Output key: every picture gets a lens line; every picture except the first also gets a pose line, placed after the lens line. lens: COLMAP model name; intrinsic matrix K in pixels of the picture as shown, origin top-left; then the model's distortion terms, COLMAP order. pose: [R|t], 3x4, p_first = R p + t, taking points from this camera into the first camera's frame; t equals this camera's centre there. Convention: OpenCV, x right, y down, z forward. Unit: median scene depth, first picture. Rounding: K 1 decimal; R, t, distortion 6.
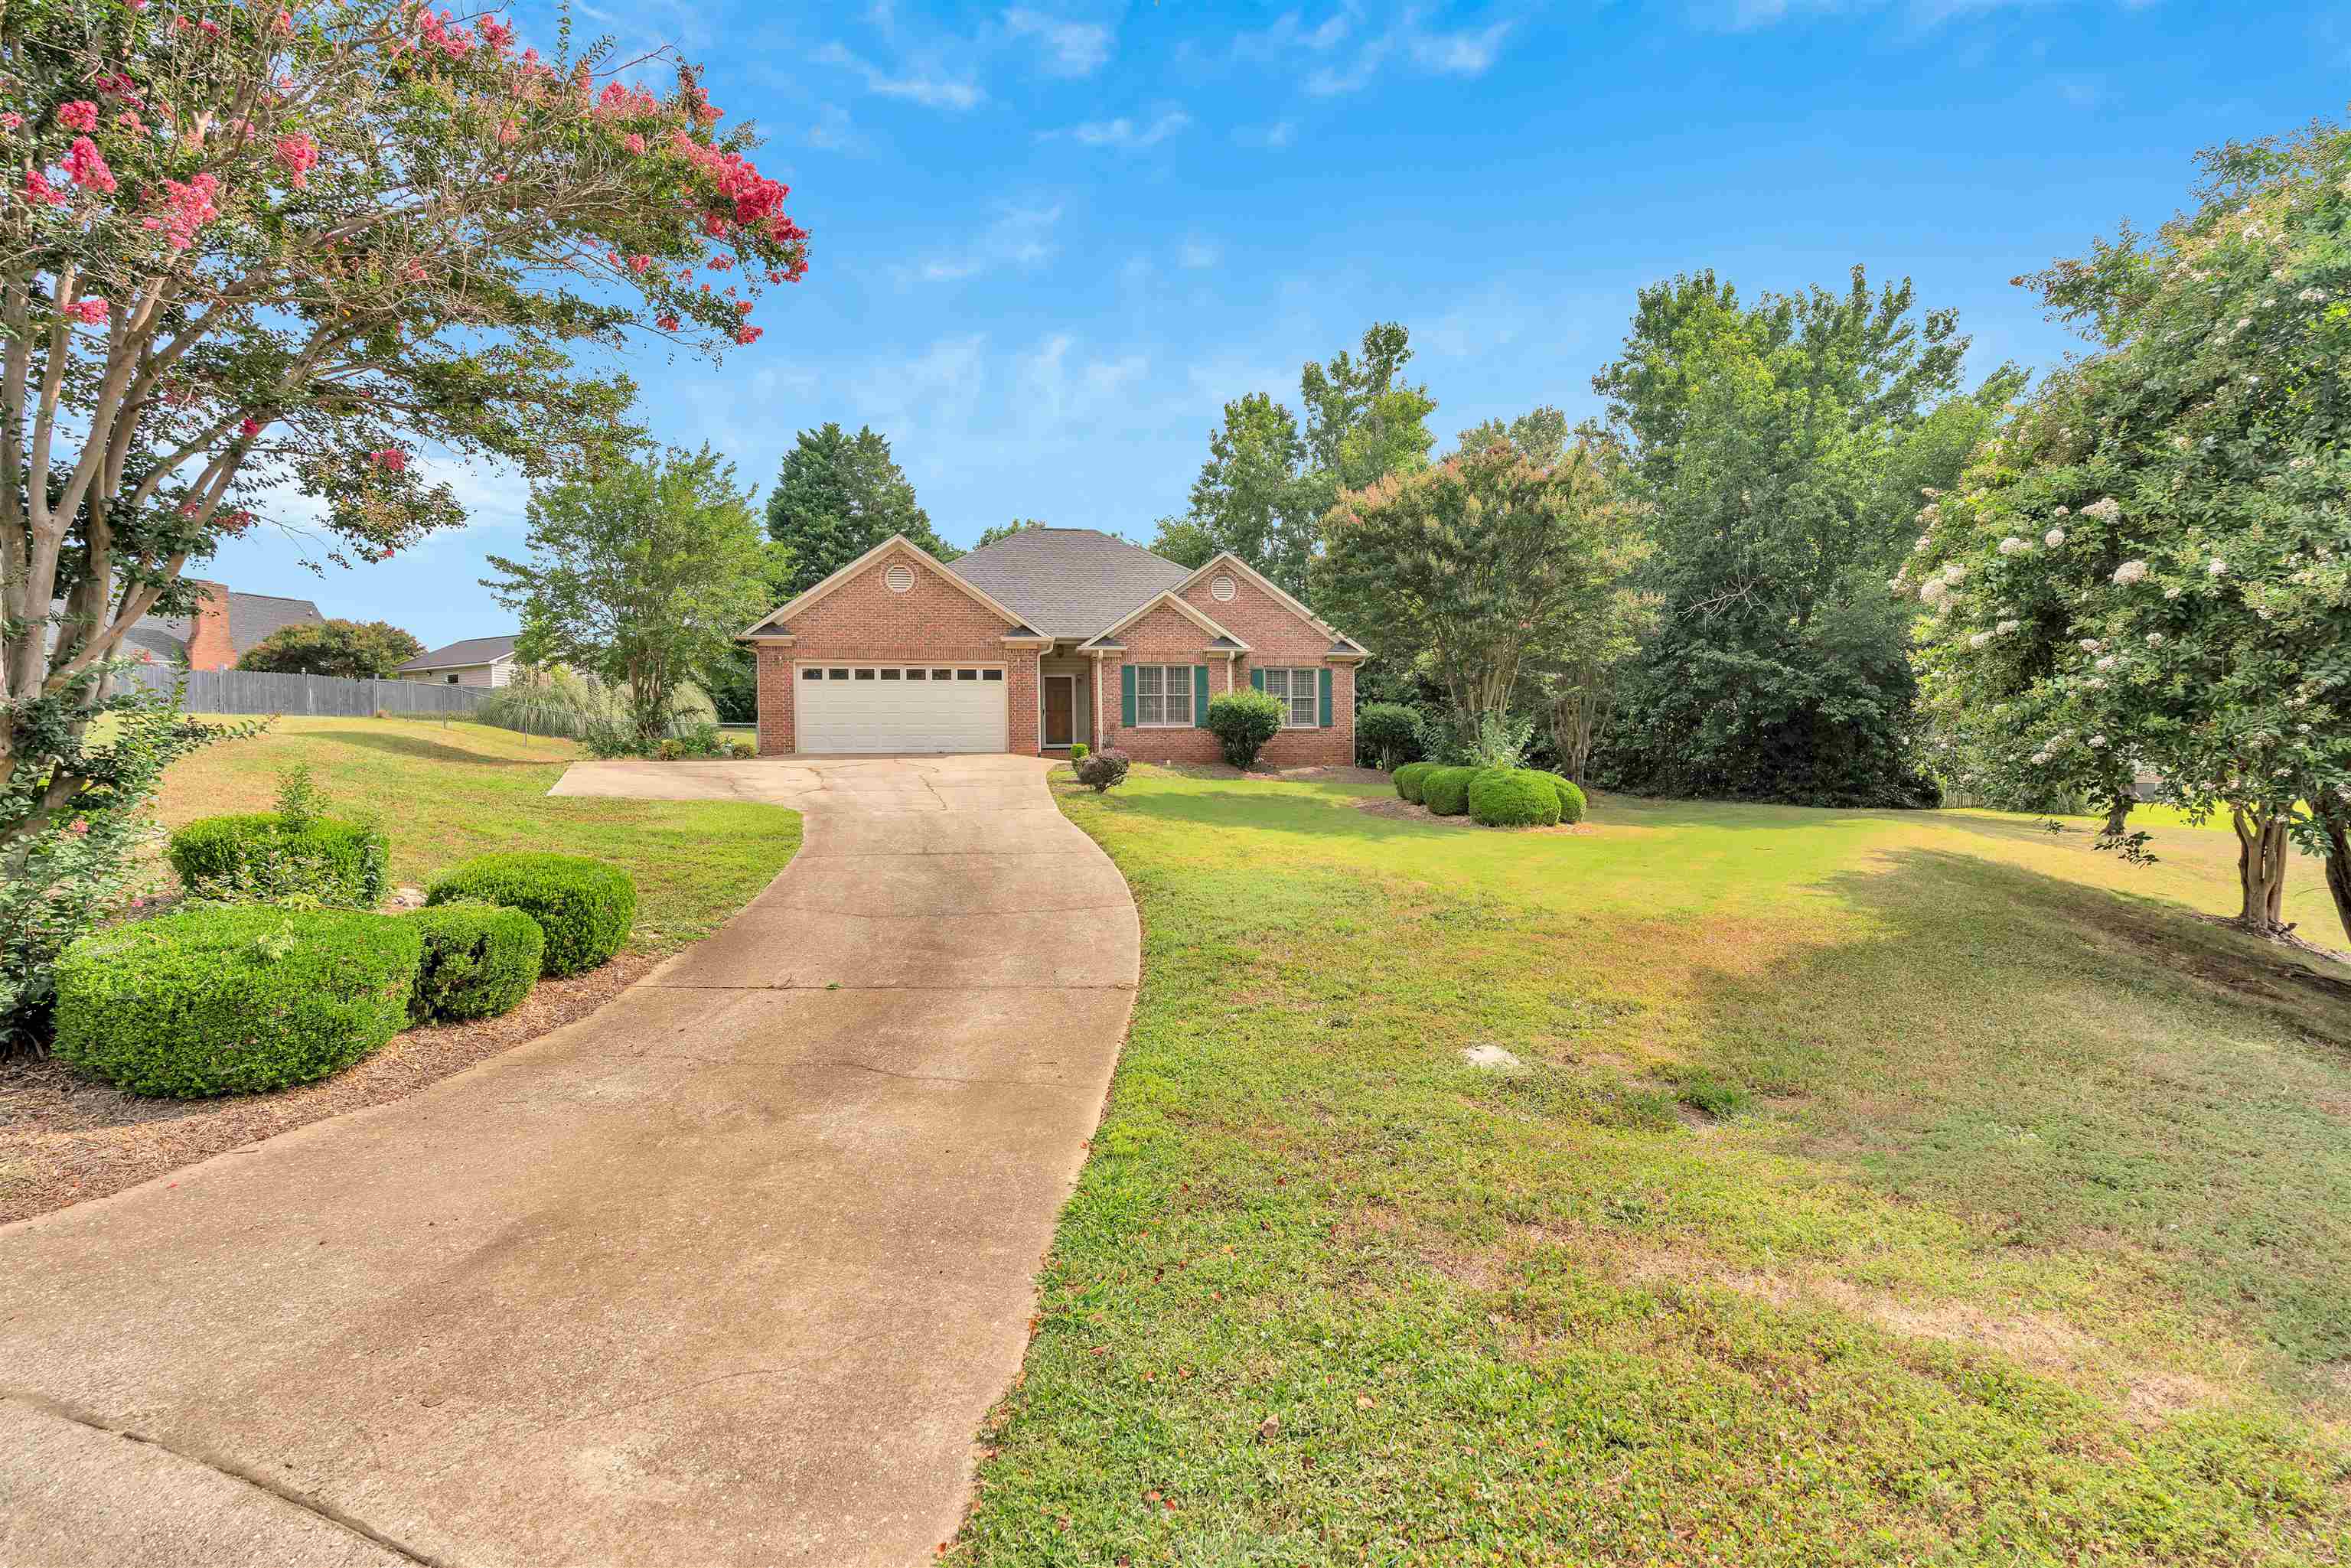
lens RADIAL K [[1066.1, 0, 1182.8], [0, 1066.1, 786.5], [0, 0, 1]] dist [-0.000169, -0.000002]
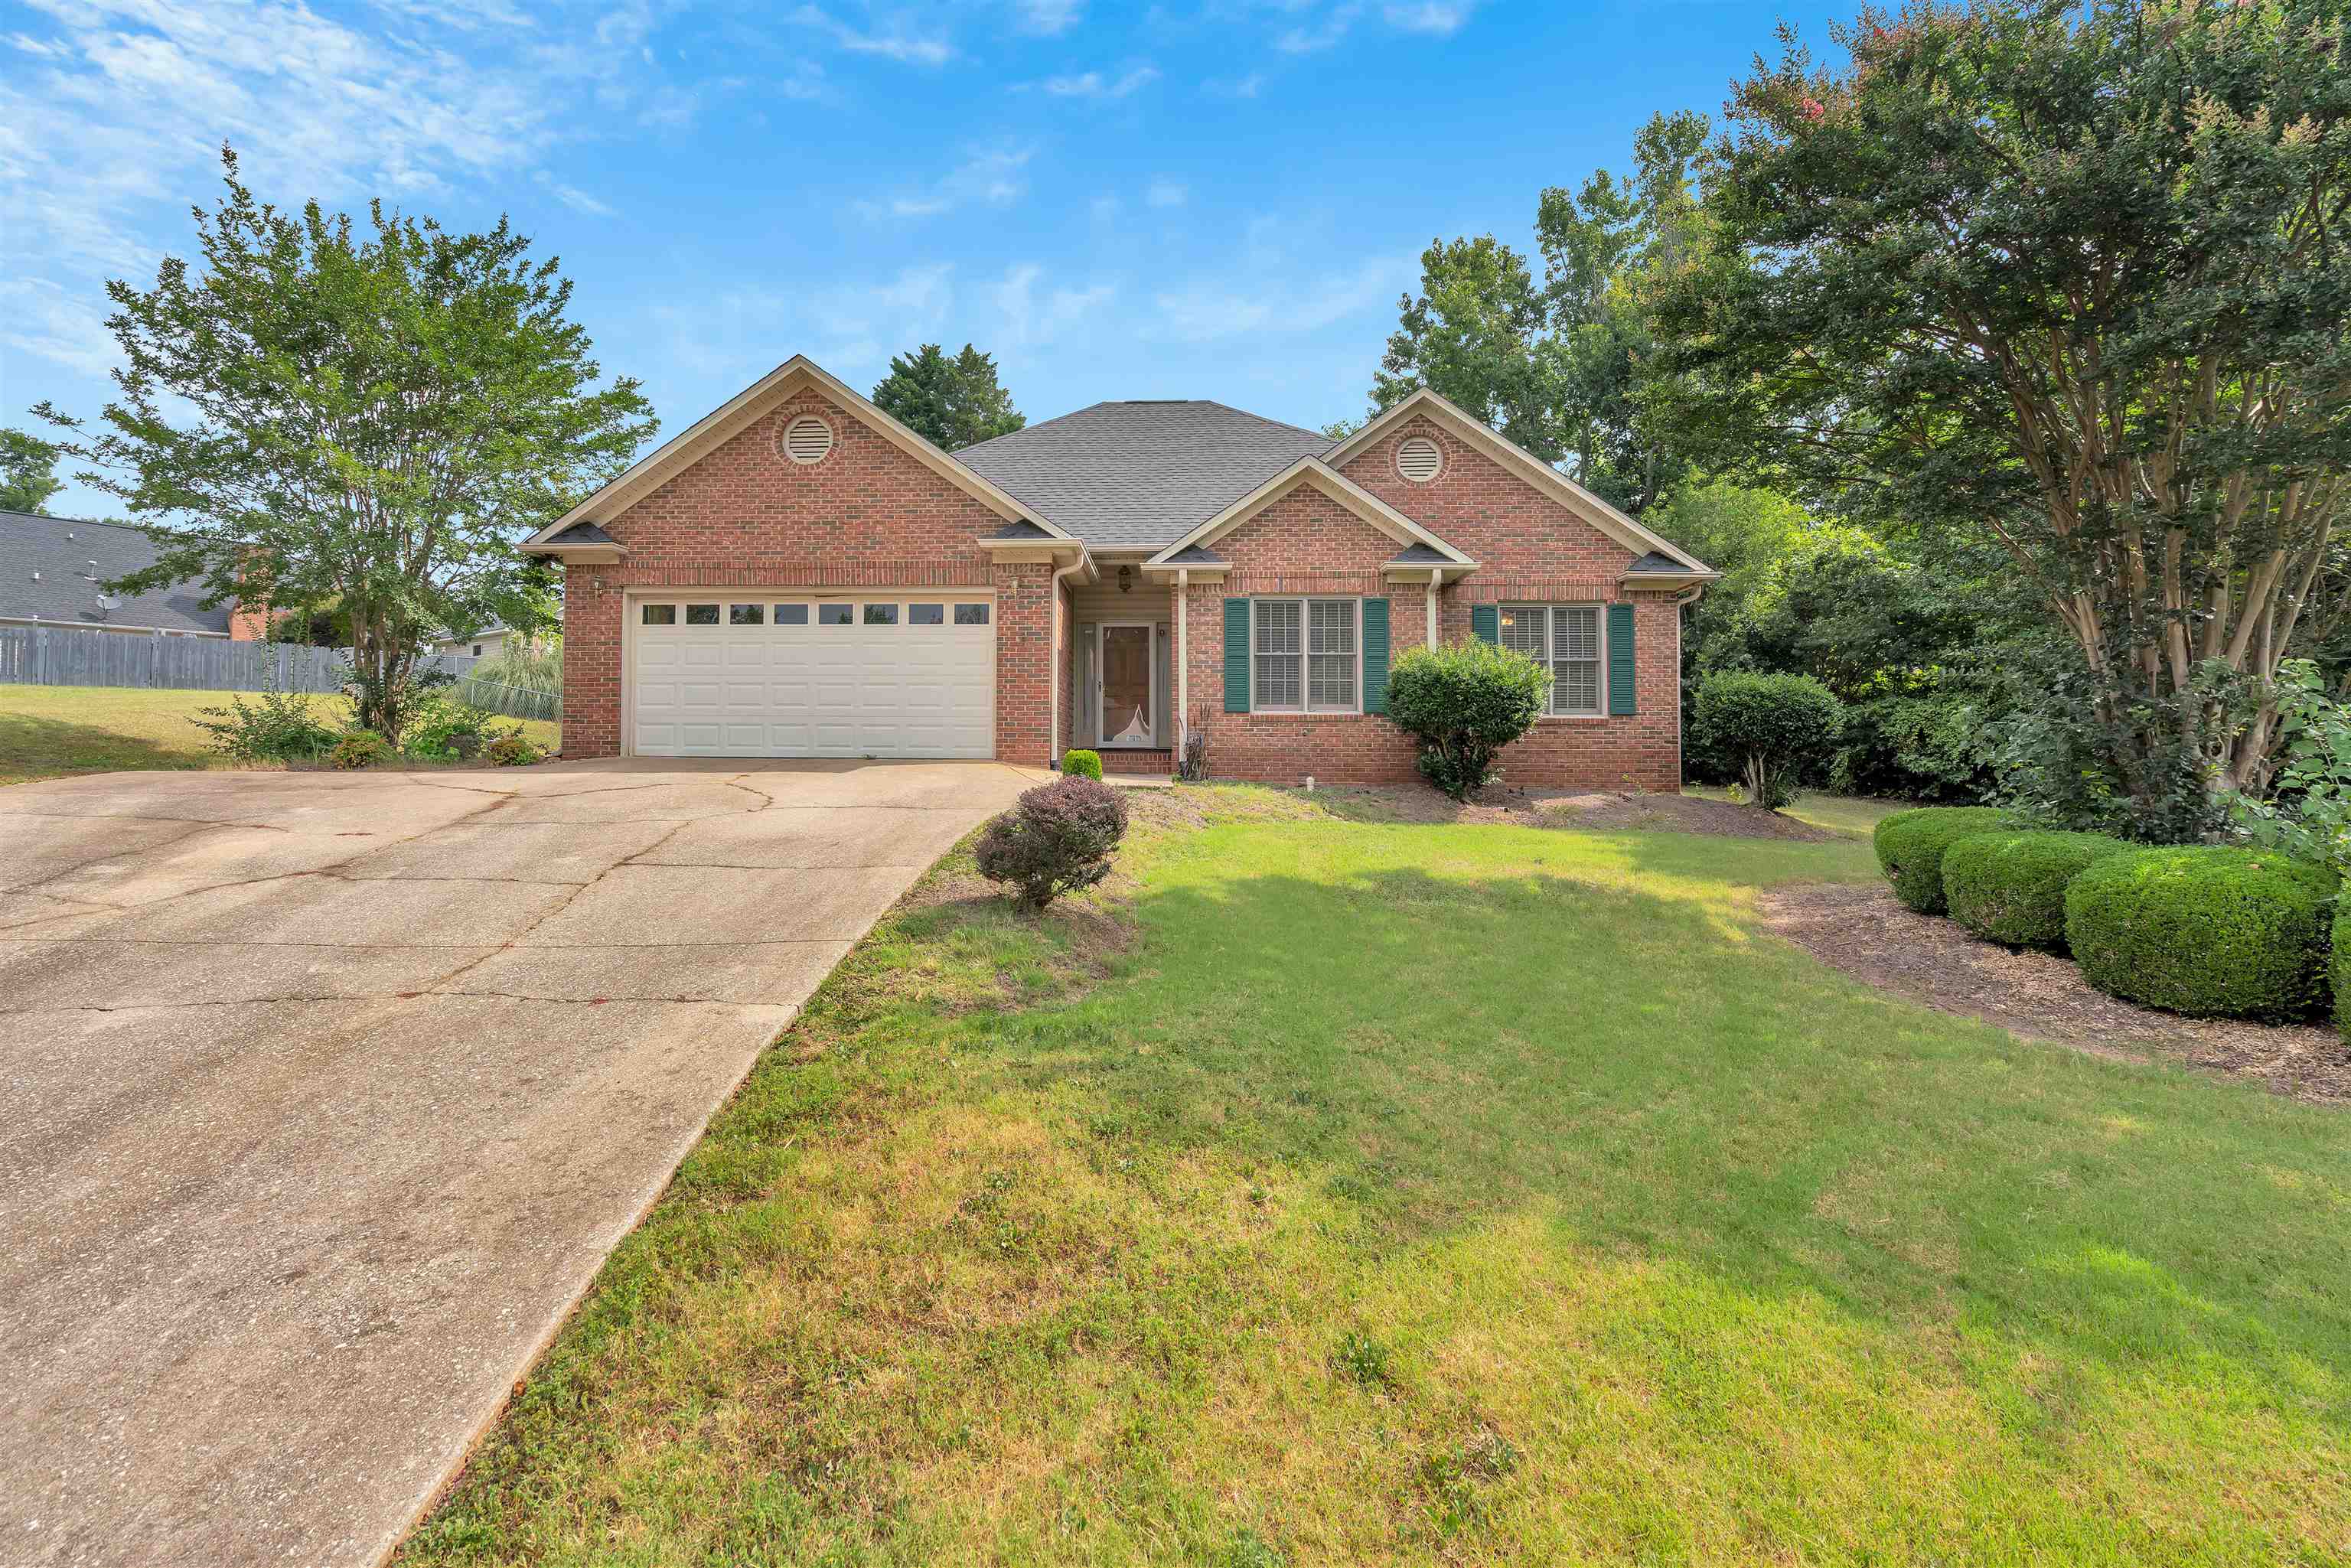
lens RADIAL K [[1075.1, 0, 1131.5], [0, 1075.1, 712.1], [0, 0, 1]] dist [-0.000189, 0.000058]
pose [[0.975271, 0.006980, -0.220904, 0.017266], [-0.019485, 0.998325, -0.054478, -0.025620], [0.220153, 0.057435, 0.973773, 0.456184]]
